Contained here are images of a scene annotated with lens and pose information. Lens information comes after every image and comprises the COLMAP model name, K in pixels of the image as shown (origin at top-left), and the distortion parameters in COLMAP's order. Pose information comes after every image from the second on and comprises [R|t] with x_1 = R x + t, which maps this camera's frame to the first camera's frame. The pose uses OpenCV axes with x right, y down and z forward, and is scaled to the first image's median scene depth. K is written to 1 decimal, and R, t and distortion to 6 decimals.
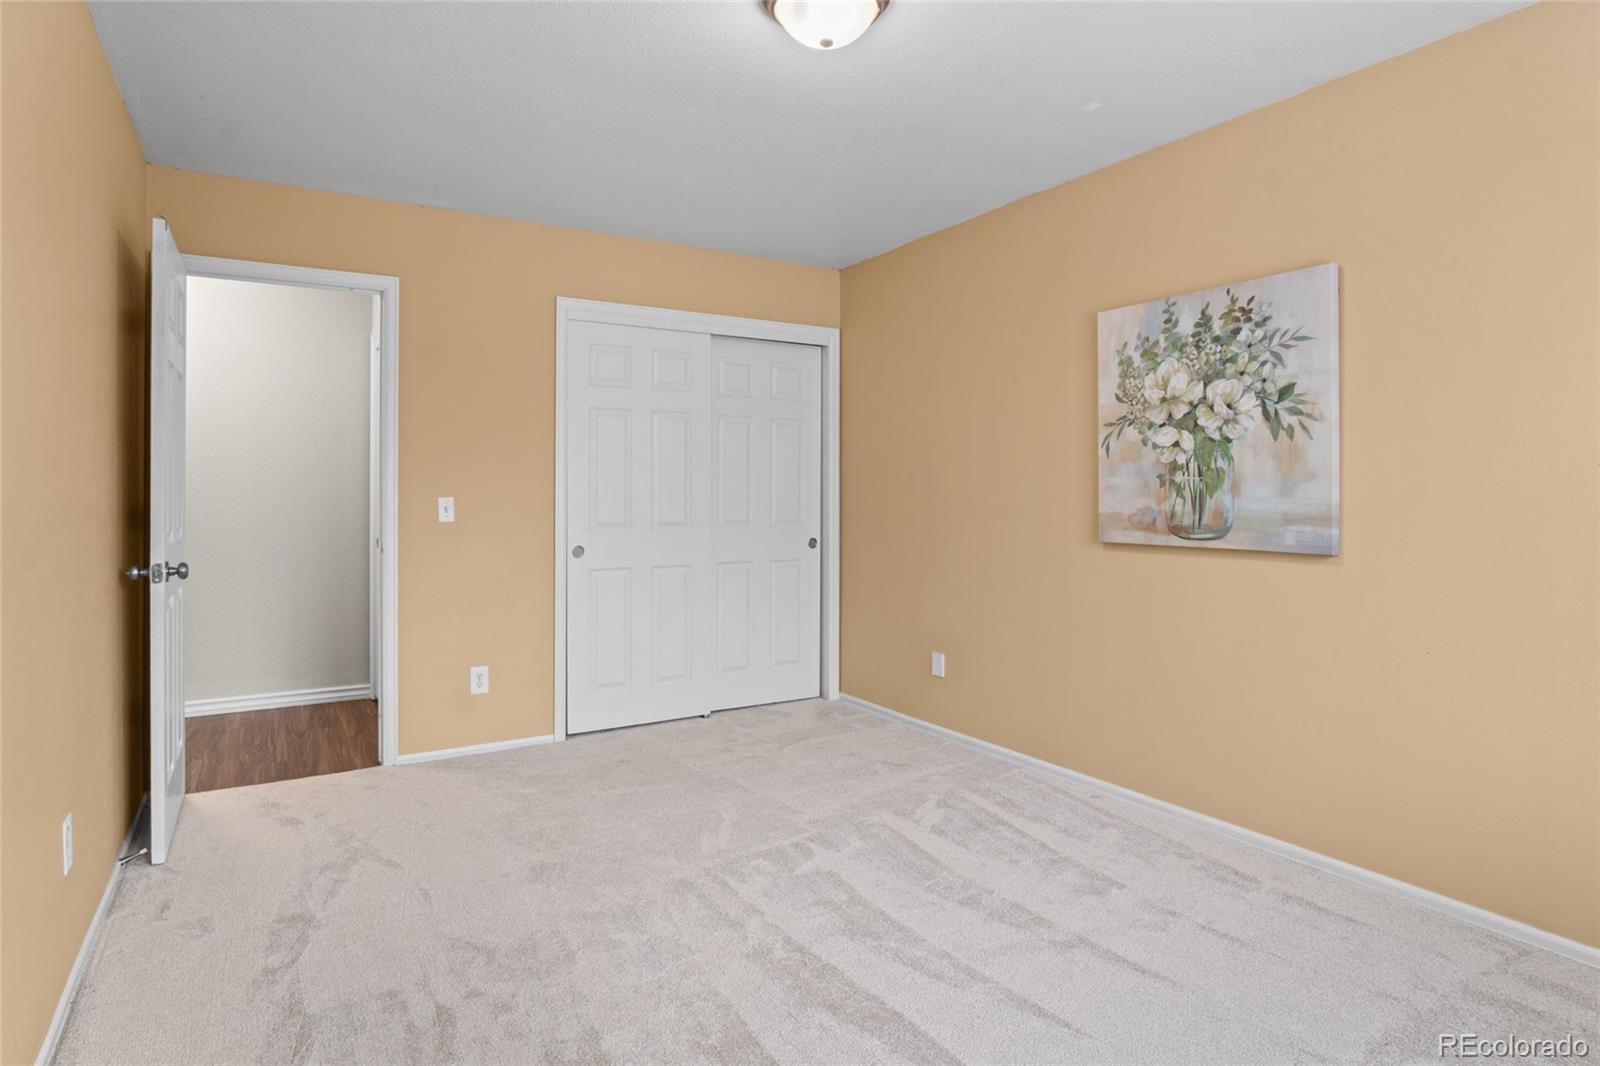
lens RADIAL K [[879.9, 0, 797.7], [0, 879.9, 492.0], [0, 0, 1]] dist [-0.025152, 0.001352]
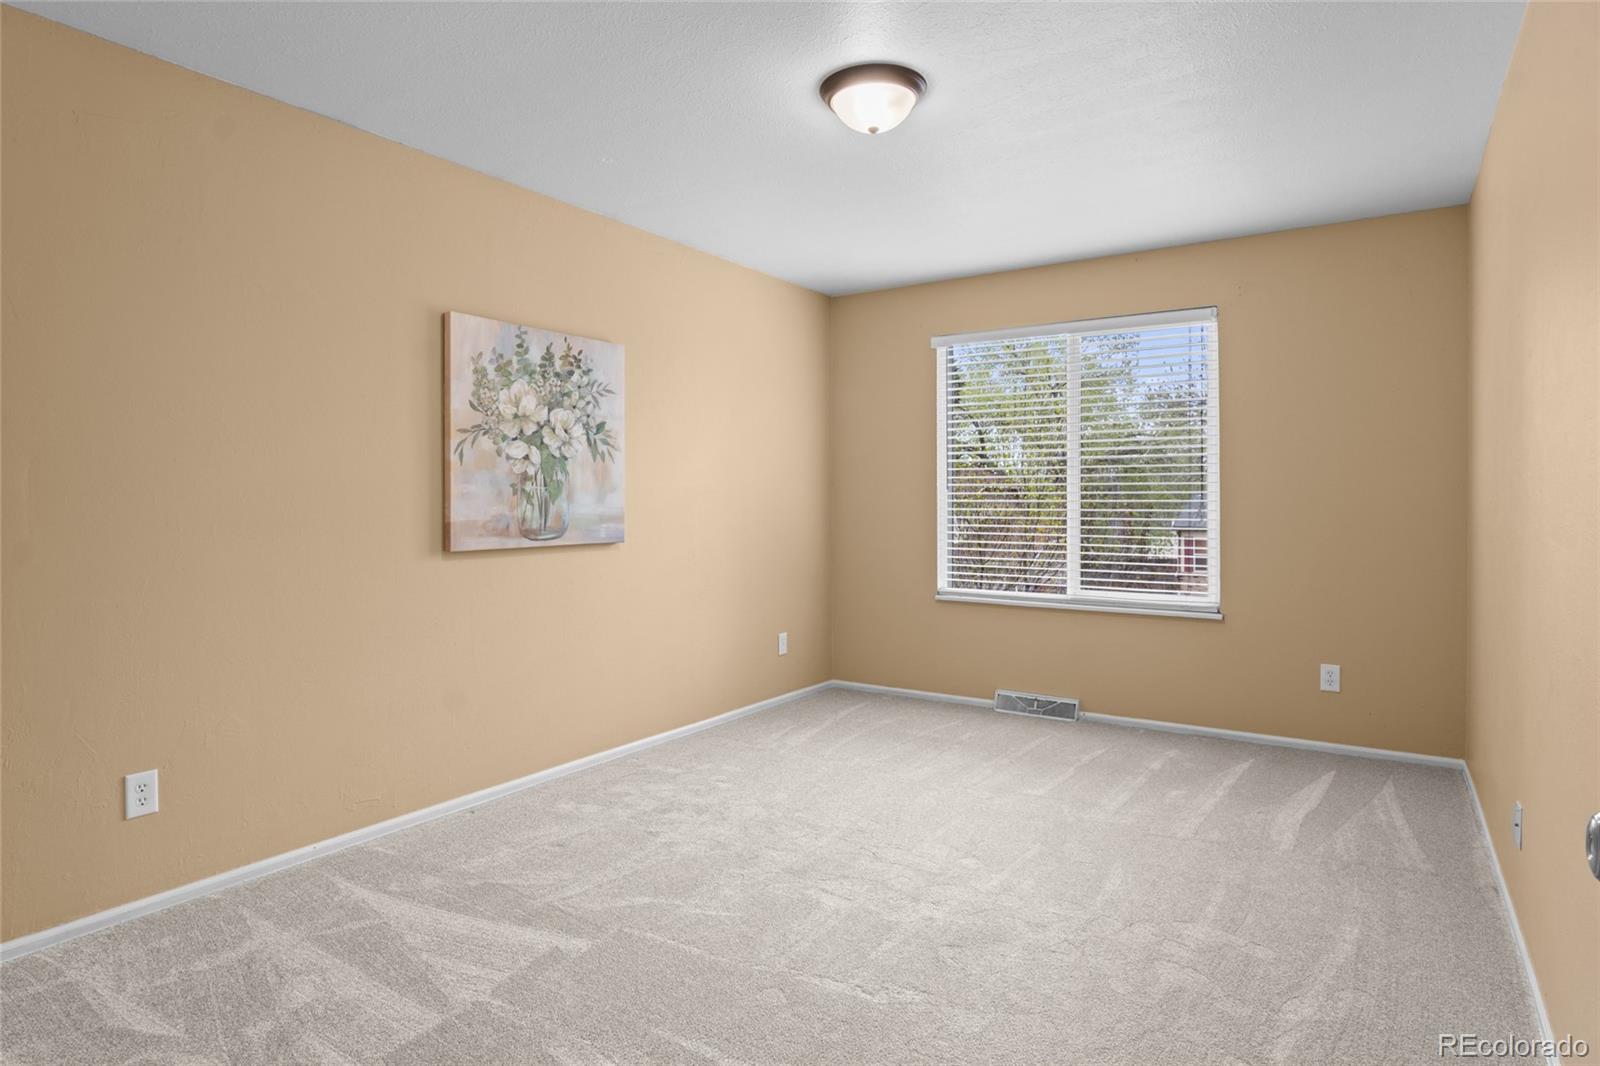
lens RADIAL K [[875.0, 0, 795.2], [0, 875.0, 499.9], [0, 0, 1]] dist [-0.024537, 0.002445]
pose [[-0.414968, -0.003951, 0.909828, -0.750471], [-0.003371, 0.999990, 0.002805, -0.004134], [-0.909830, -0.001903, -0.414977, 1.170258]]
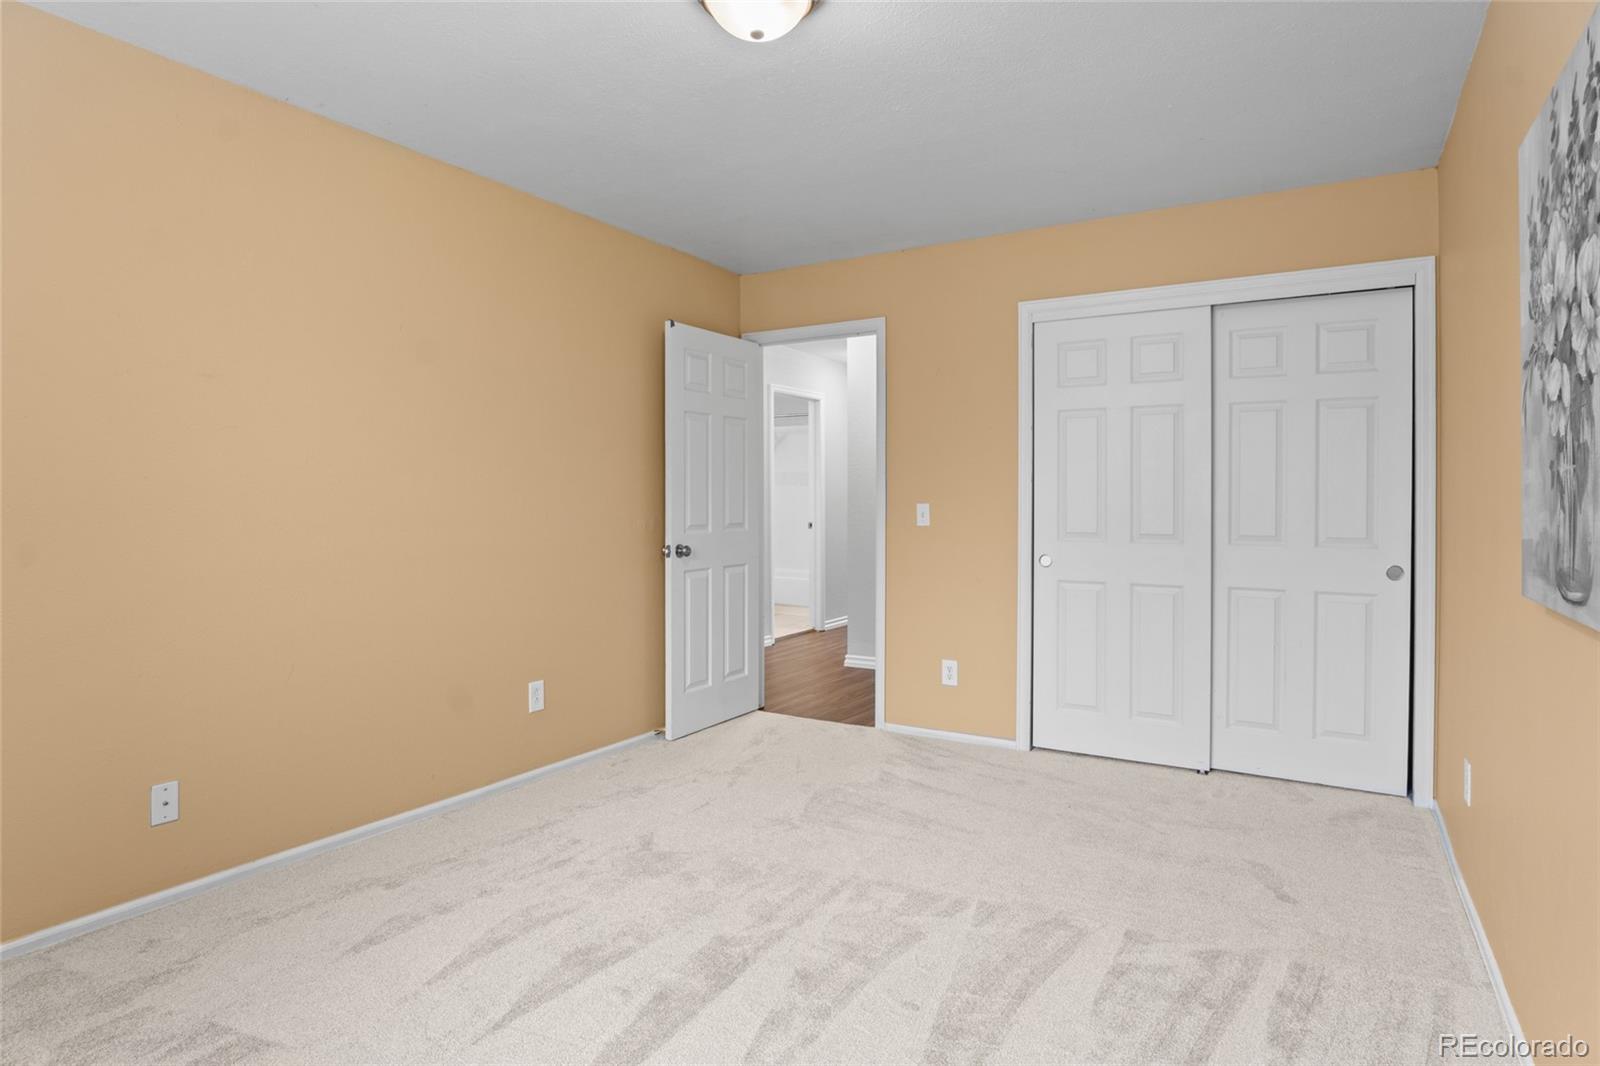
lens RADIAL K [[875.0, 0, 795.2], [0, 875.0, 499.9], [0, 0, 1]] dist [-0.024537, 0.002445]
pose [[0.455633, -0.000075, -0.890168, 0.664054], [-0.000954, 0.999999, -0.000573, 0.002045], [0.890167, 0.001110, 0.455633, 0.436019]]
